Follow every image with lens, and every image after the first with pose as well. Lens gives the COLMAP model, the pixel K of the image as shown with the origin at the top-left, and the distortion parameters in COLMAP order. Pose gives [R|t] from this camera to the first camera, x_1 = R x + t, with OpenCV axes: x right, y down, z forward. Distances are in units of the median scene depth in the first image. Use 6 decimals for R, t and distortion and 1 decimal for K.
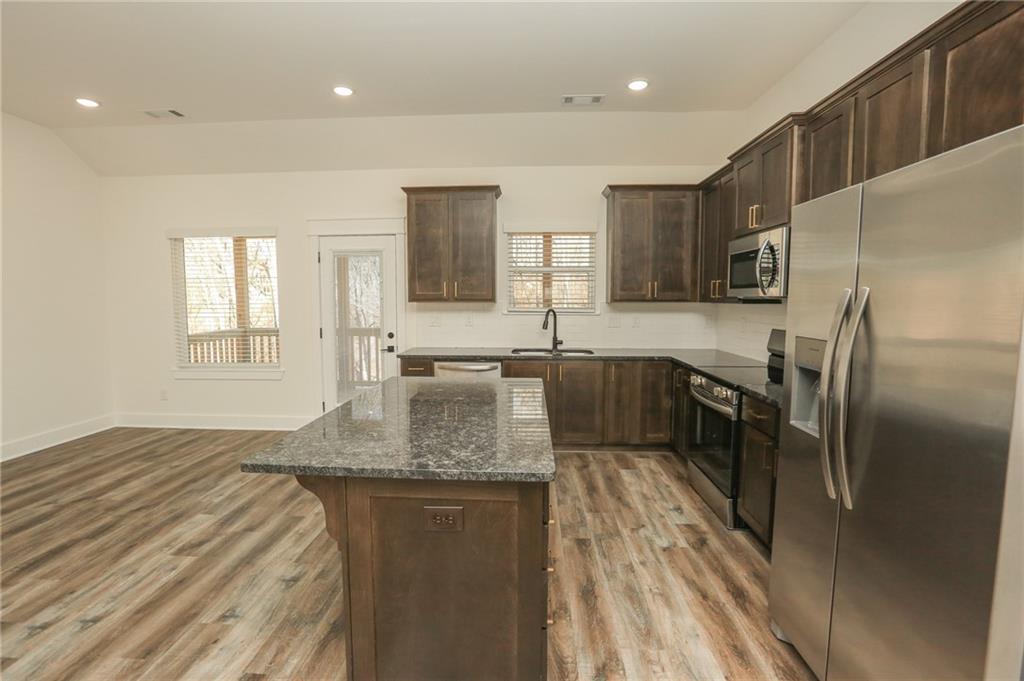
lens RADIAL K [[465.5, 0, 504.6], [0, 465.5, 336.6], [0, 0, 1]] dist [-0.048560, 0.017360]
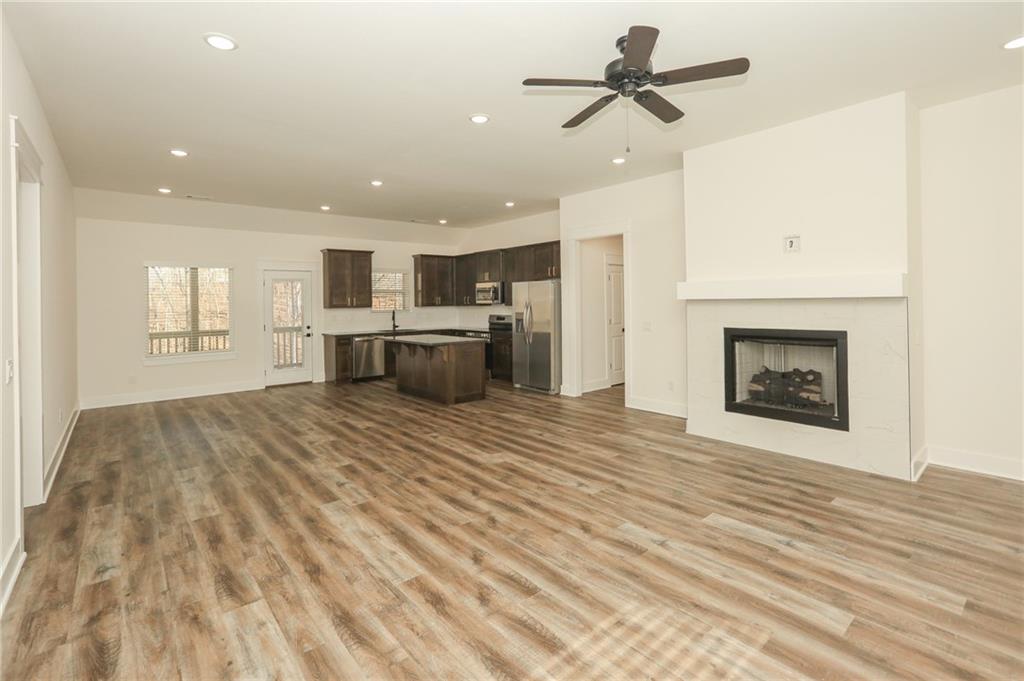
lens RADIAL K [[462.5, 0, 502.0], [0, 462.5, 320.6], [0, 0, 1]] dist [-0.009802, 0.000899]
pose [[0.739172, -0.036282, 0.672539, -1.026350], [0.065739, 0.997667, -0.018430, 0.060463], [-0.670301, 0.057835, 0.739832, -0.921145]]
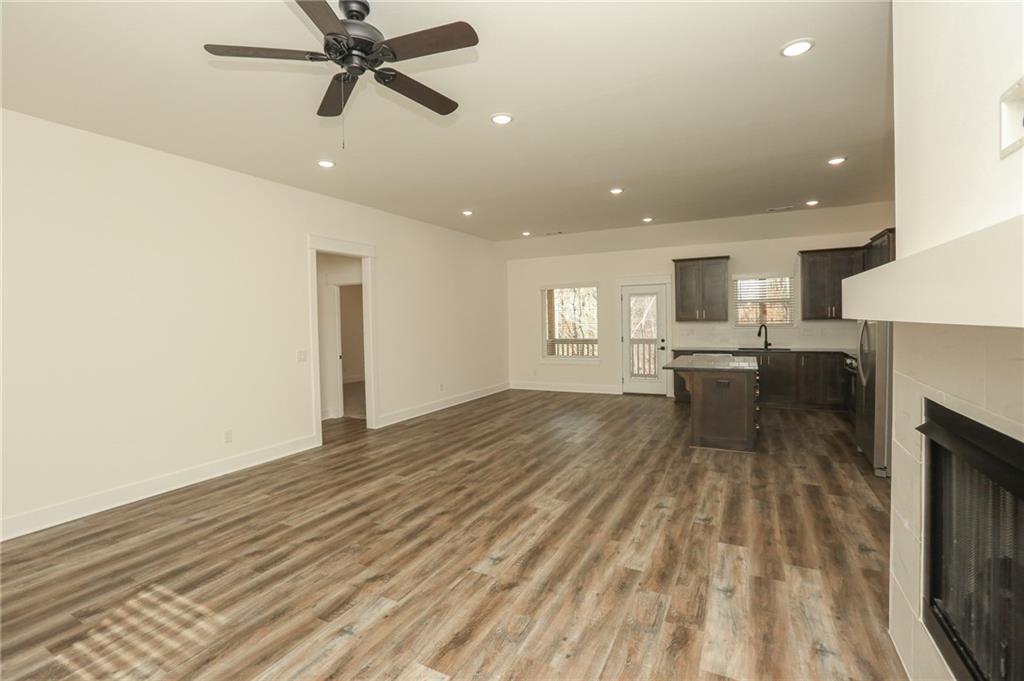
lens RADIAL K [[465.5, 0, 504.6], [0, 465.5, 336.6], [0, 0, 1]] dist [-0.048560, 0.017360]
pose [[0.907753, -0.005689, -0.419467, -0.057348], [-0.011462, 0.999198, -0.038355, 0.064948], [0.419349, 0.039625, 0.906960, -0.973644]]
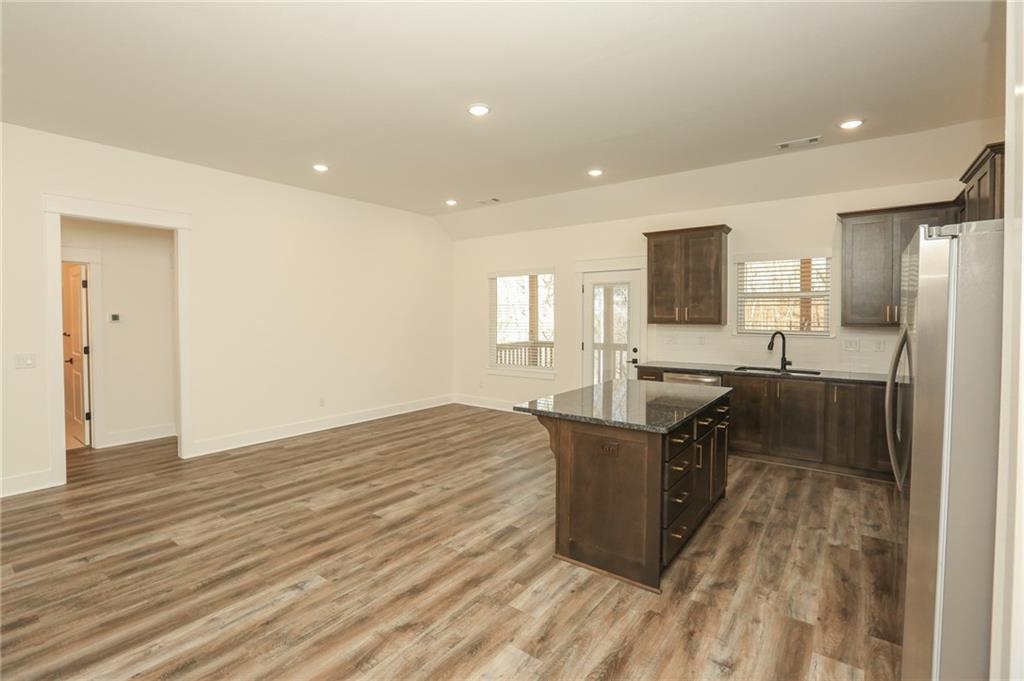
lens RADIAL K [[465.5, 0, 504.6], [0, 465.5, 336.6], [0, 0, 1]] dist [-0.048560, 0.017360]
pose [[0.828505, 0.025635, -0.559395, 0.183469], [-0.045761, 0.998710, -0.022008, 0.005279], [0.558109, 0.043832, 0.828609, -0.254210]]
